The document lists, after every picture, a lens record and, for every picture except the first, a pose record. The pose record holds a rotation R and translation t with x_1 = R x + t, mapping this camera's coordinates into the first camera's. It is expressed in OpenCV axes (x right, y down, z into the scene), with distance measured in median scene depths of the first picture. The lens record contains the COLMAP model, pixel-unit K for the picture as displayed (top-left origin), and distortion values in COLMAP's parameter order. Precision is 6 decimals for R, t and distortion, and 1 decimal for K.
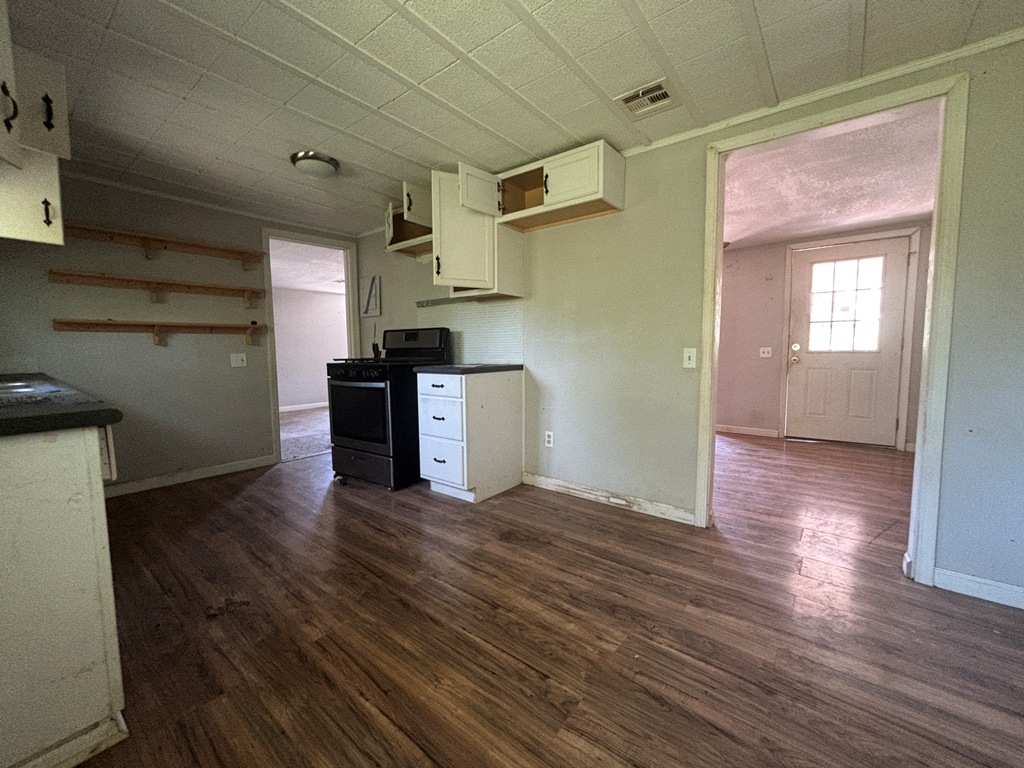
lens RADIAL K [[411.6, 0, 511.6], [0, 411.6, 384.7], [0, 0, 1]] dist [-0.001778, -0.000243]
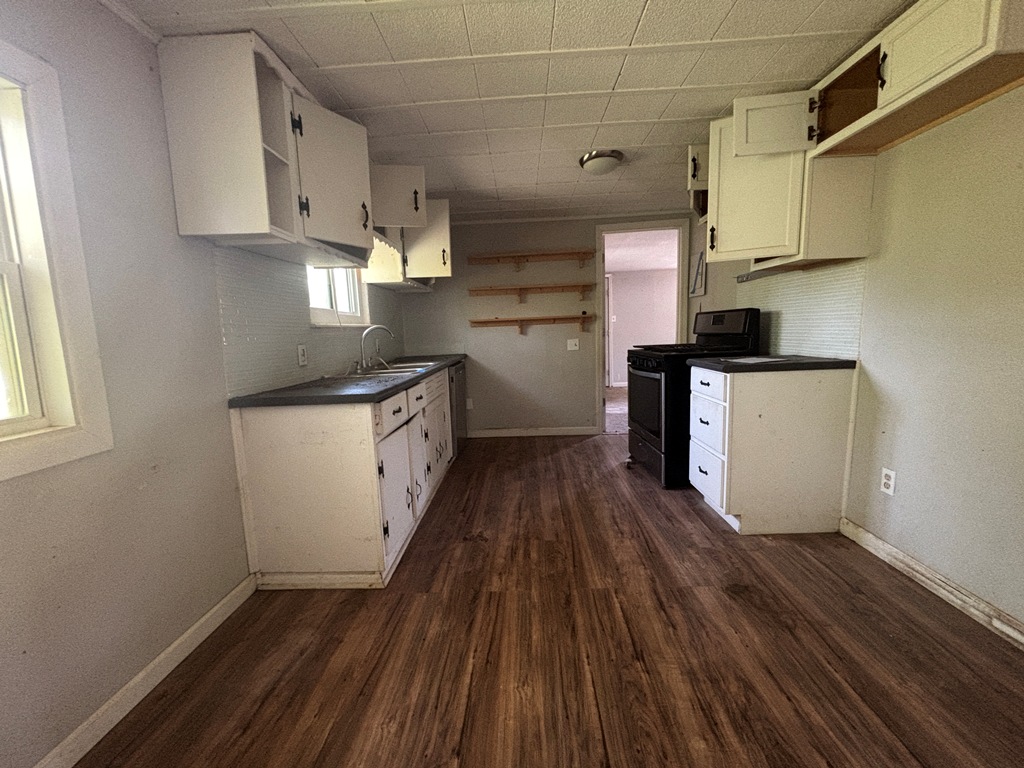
lens RADIAL K [[412.8, 0, 512.0], [0, 412.8, 384.0], [0, 0, 1]] dist [-0.002708, -0.000575]
pose [[0.598617, 0.090374, -0.795921, 0.255659], [-0.038429, 0.995711, 0.084157, -0.051819], [0.800113, -0.019792, 0.599523, 0.171243]]
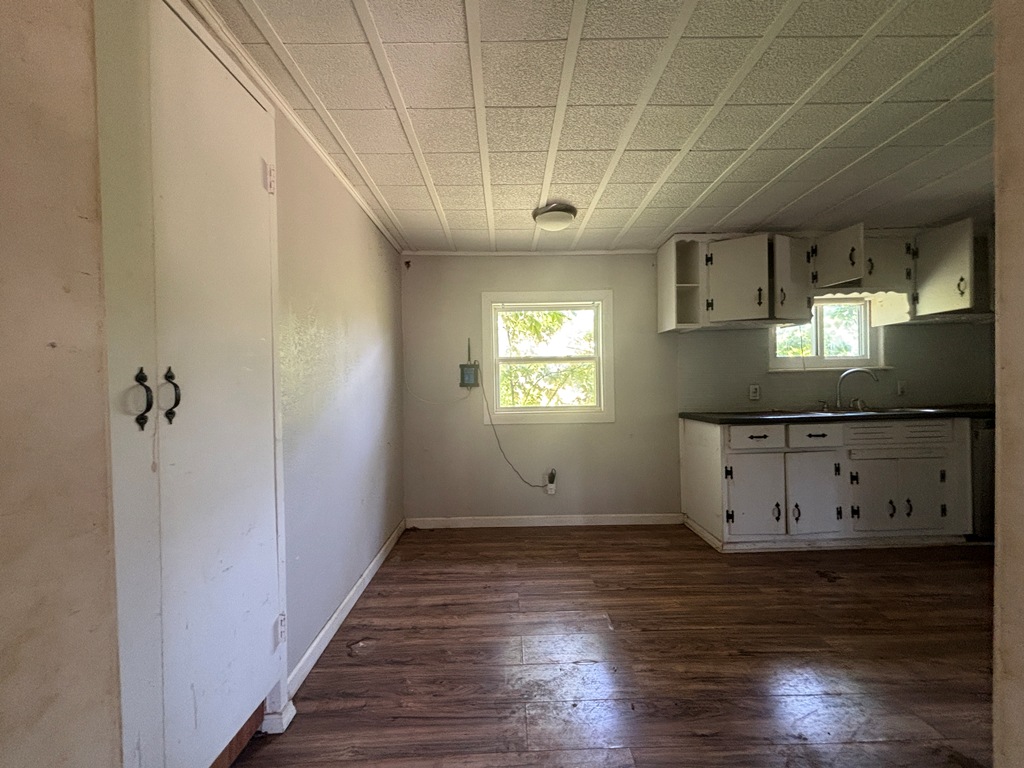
lens RADIAL K [[412.8, 0, 512.0], [0, 412.8, 384.0], [0, 0, 1]] dist [-0.002708, -0.000575]
pose [[-0.774446, 0.025766, -0.632115, 0.622233], [-0.026532, 0.996968, 0.073144, -0.116462], [0.632083, 0.073417, -0.771415, 0.817672]]
